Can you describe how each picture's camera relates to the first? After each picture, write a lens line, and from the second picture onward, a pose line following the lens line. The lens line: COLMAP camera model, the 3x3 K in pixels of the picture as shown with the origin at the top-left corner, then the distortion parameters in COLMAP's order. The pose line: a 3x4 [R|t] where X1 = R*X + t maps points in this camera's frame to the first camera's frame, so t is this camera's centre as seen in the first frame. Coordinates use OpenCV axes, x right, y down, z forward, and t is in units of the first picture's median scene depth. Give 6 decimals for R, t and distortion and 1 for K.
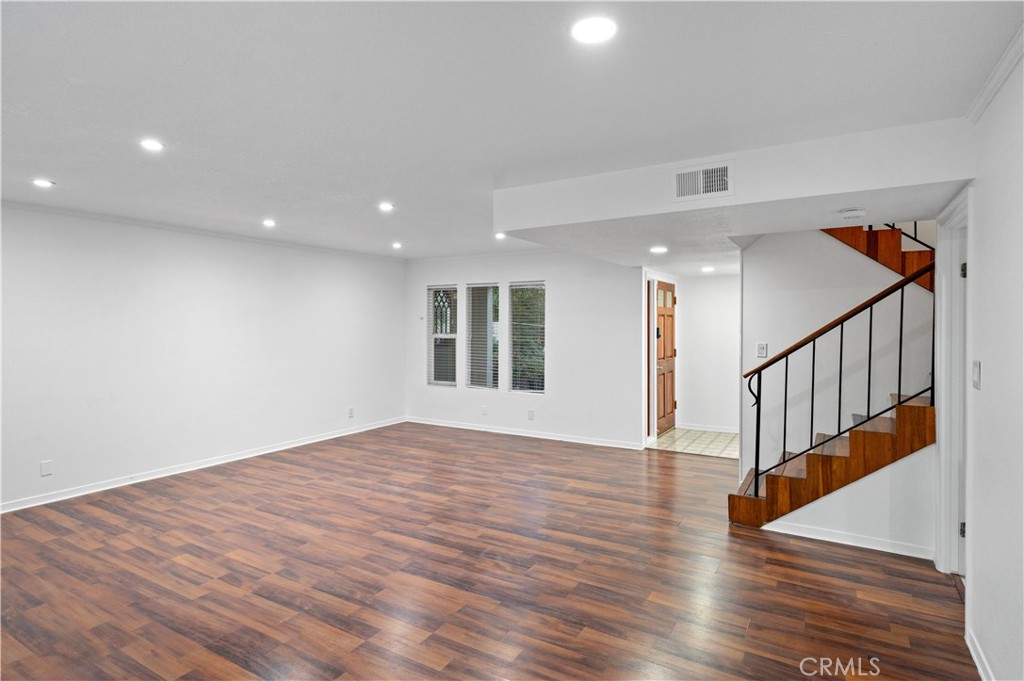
lens RADIAL K [[531.7, 0, 520.2], [0, 531.7, 323.0], [0, 0, 1]] dist [0.000395, -0.002813]
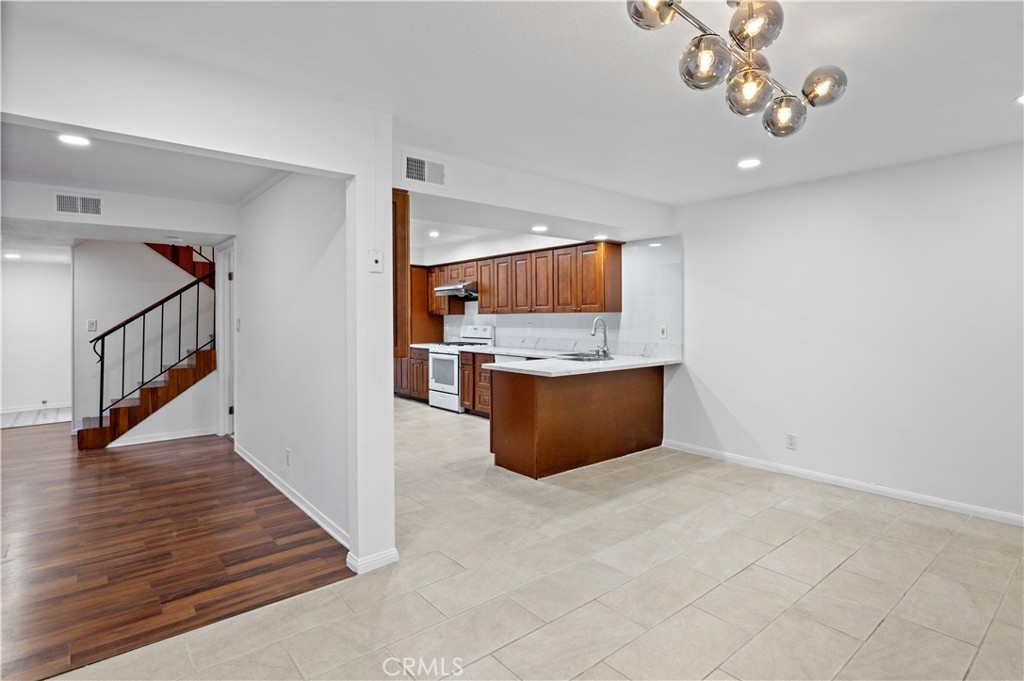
lens RADIAL K [[531.7, 0, 519.1], [0, 531.7, 315.4], [0, 0, 1]] dist [0.000395, -0.002813]
pose [[0.343094, 0.001153, 0.939300, -0.510904], [0.008056, 0.999959, -0.004170, 0.048857], [-0.939266, 0.008998, 0.343071, -0.536484]]
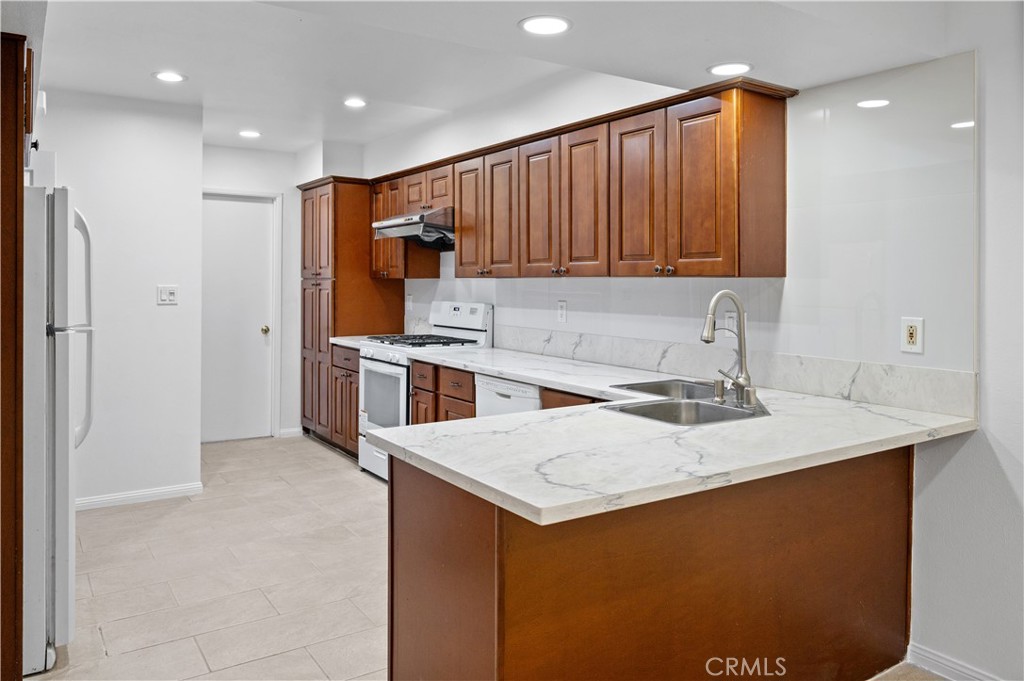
lens RADIAL K [[757.8, 0, 516.6], [0, 757.8, 274.6], [0, 0, 1]] dist [-0.004285, 0.007996]
pose [[0.445761, 0.008354, 0.895113, 0.163326], [-0.000818, 0.999960, -0.008926, 0.040344], [-0.895152, 0.003246, 0.445750, -0.393680]]
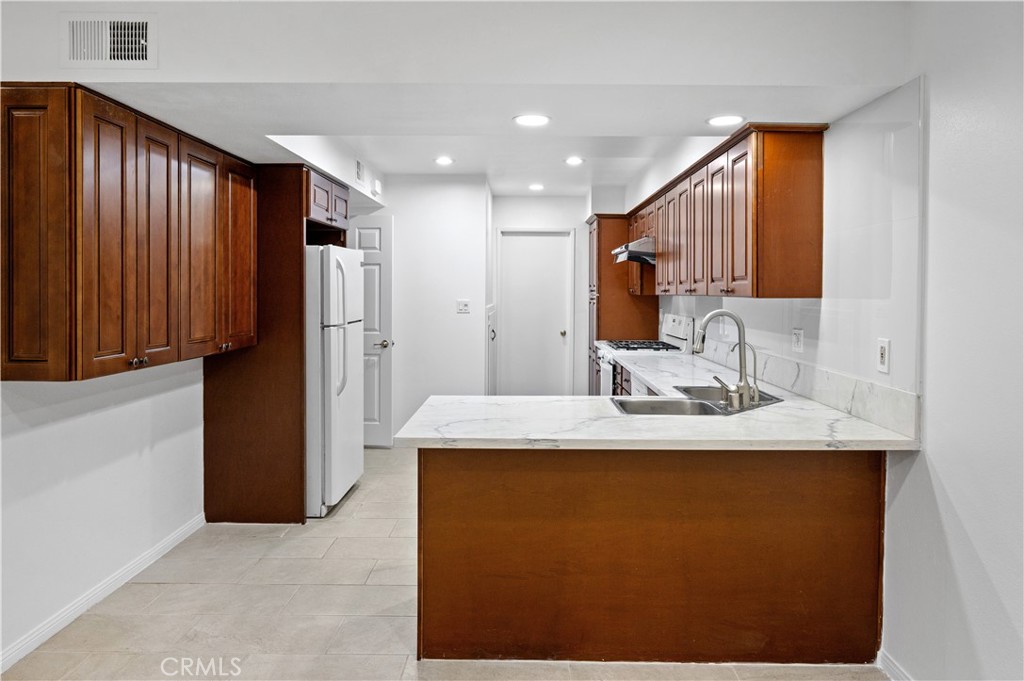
lens RADIAL K [[687.9, 0, 517.0], [0, 687.9, 293.8], [0, 0, 1]] dist [-0.003746, 0.002298]
pose [[0.873782, 0.001244, 0.486316, 0.327947], [-0.002745, 0.999993, 0.002374, 0.029637], [-0.486310, -0.003409, 0.873780, -0.823574]]
